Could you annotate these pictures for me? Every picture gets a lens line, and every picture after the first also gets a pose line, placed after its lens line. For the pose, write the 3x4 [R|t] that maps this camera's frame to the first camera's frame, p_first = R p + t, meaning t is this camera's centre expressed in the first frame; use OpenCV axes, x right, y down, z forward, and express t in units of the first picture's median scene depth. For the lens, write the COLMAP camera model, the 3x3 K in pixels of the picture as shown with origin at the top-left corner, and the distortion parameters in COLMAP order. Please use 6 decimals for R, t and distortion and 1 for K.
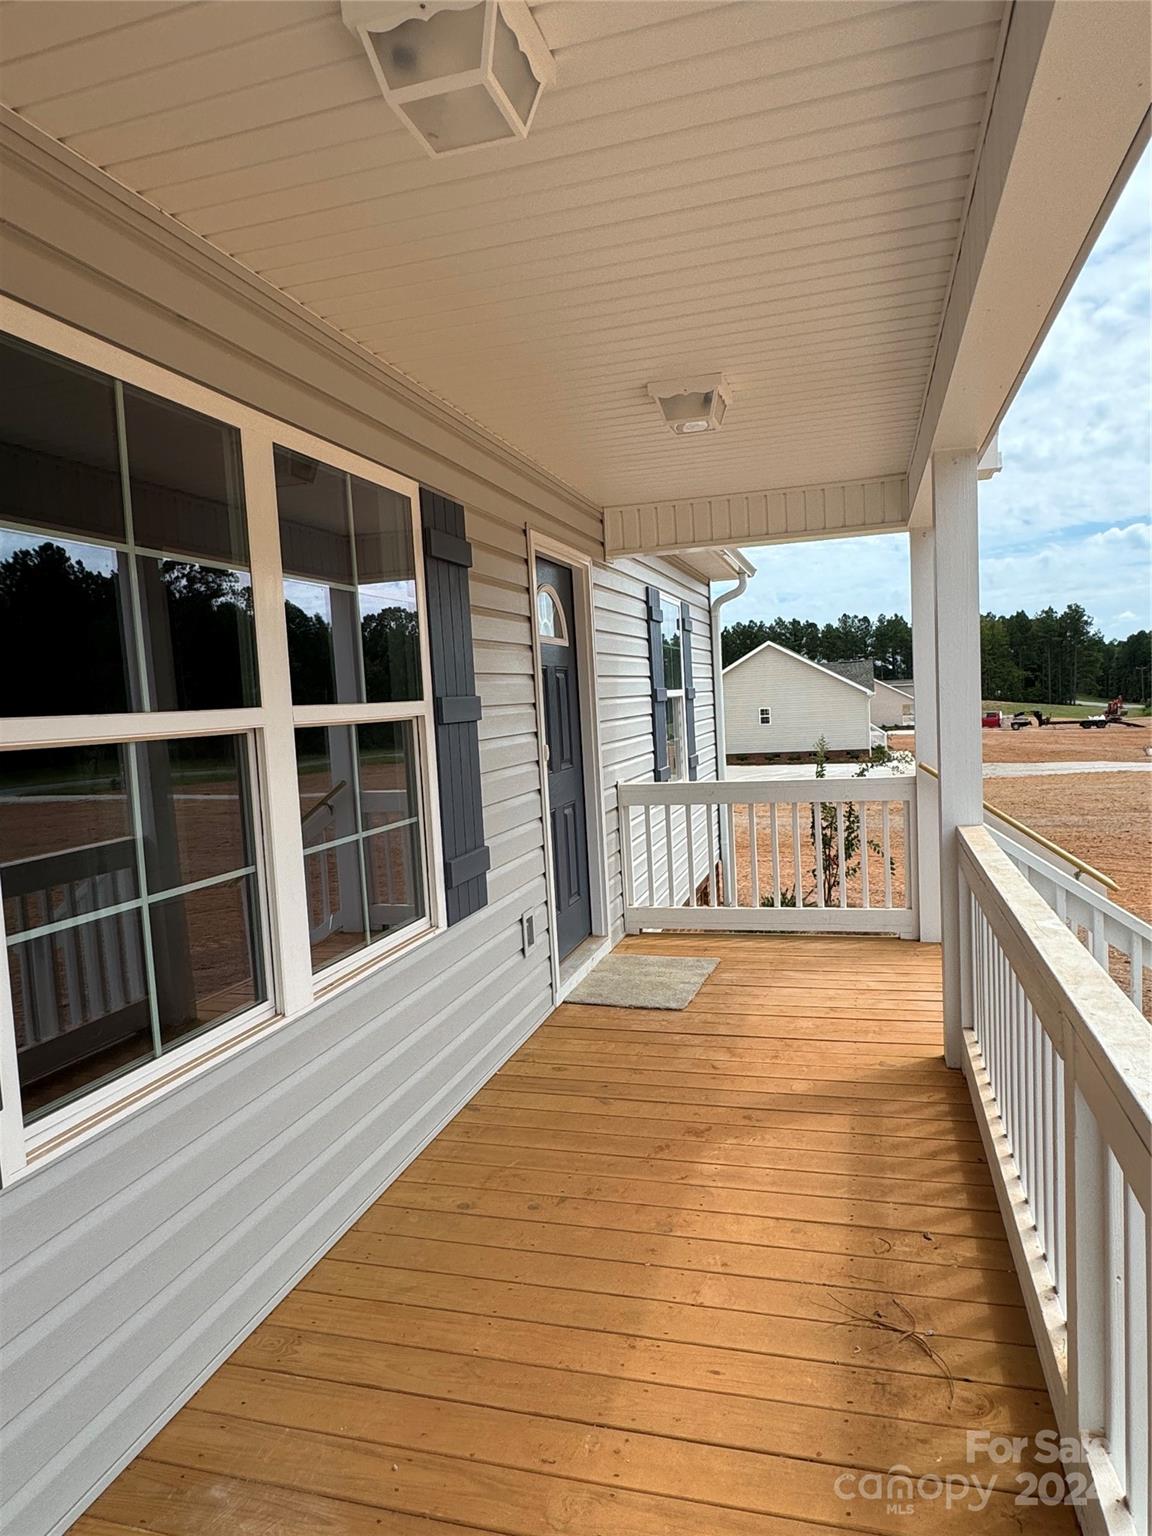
lens RADIAL K [[980.9, 0, 579.7], [0, 980.9, 776.3], [0, 0, 1]] dist [-0.004749, 0.001397]
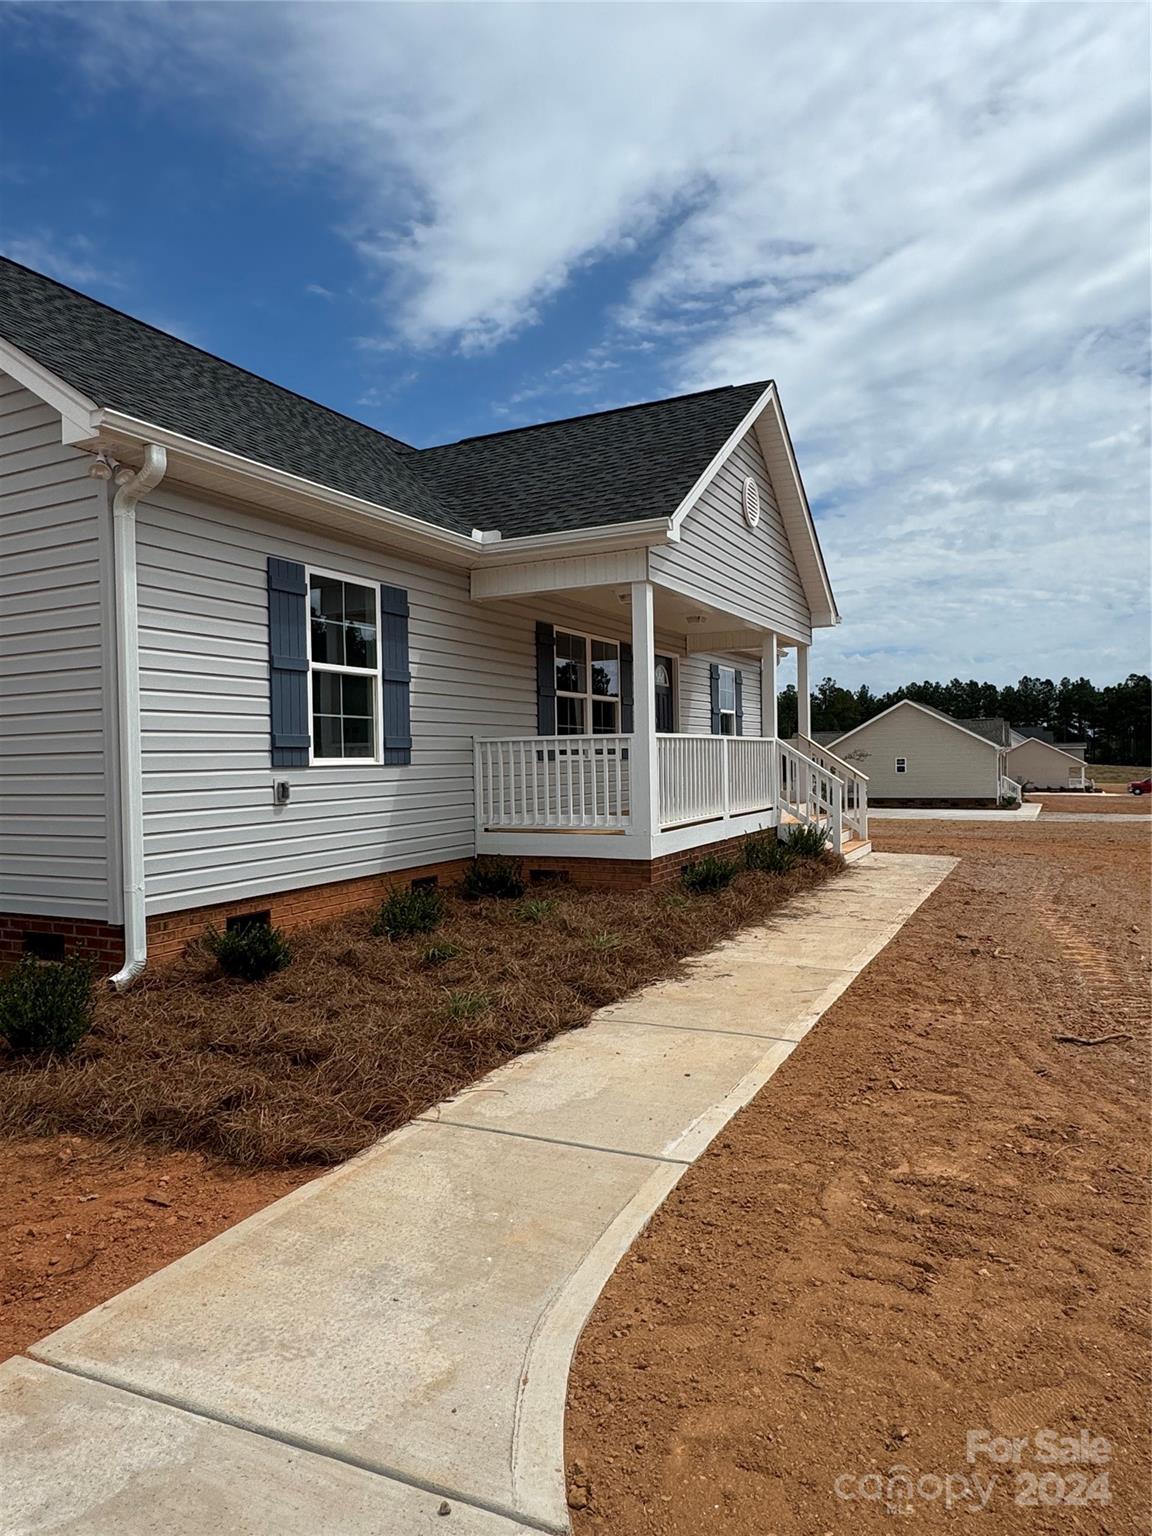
lens RADIAL K [[980.9, 0, 579.7], [0, 980.9, 776.3], [0, 0, 1]] dist [-0.004749, 0.001397]
pose [[0.984056, 0.038942, -0.173544, 0.021992], [-0.048432, 0.997534, -0.050791, 0.025854], [0.171139, 0.058387, 0.983515, -0.166186]]
